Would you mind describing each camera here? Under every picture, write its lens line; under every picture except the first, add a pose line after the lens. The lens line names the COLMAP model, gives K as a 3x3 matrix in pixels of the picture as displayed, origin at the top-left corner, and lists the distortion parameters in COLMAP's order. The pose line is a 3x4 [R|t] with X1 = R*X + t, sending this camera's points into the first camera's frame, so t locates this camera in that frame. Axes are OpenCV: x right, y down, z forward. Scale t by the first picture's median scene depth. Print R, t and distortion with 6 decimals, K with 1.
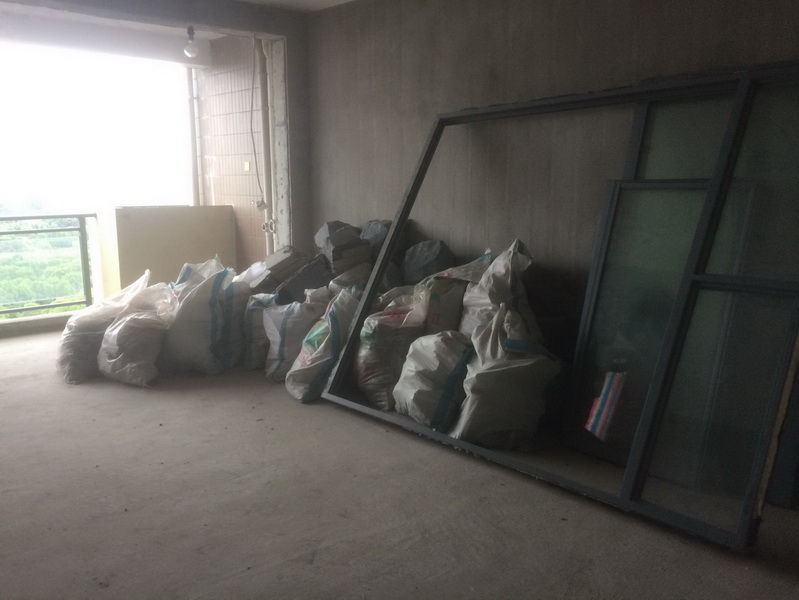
lens RADIAL K [[686.6, 0, 398.0], [0, 686.6, 296.6], [0, 0, 1]] dist [0.113460, -0.162306]
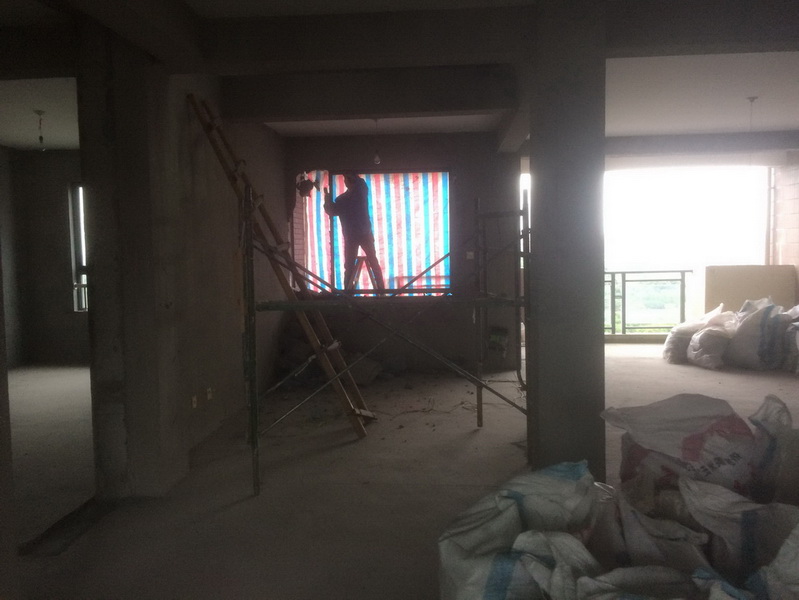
lens RADIAL K [[686.6, 0, 398.0], [0, 686.6, 296.6], [0, 0, 1]] dist [0.113460, -0.162306]
pose [[0.695320, 0.040644, -0.717550, 0.281260], [-0.106267, 0.993240, -0.046715, 0.102913], [0.710800, 0.108734, 0.694939, -0.667425]]
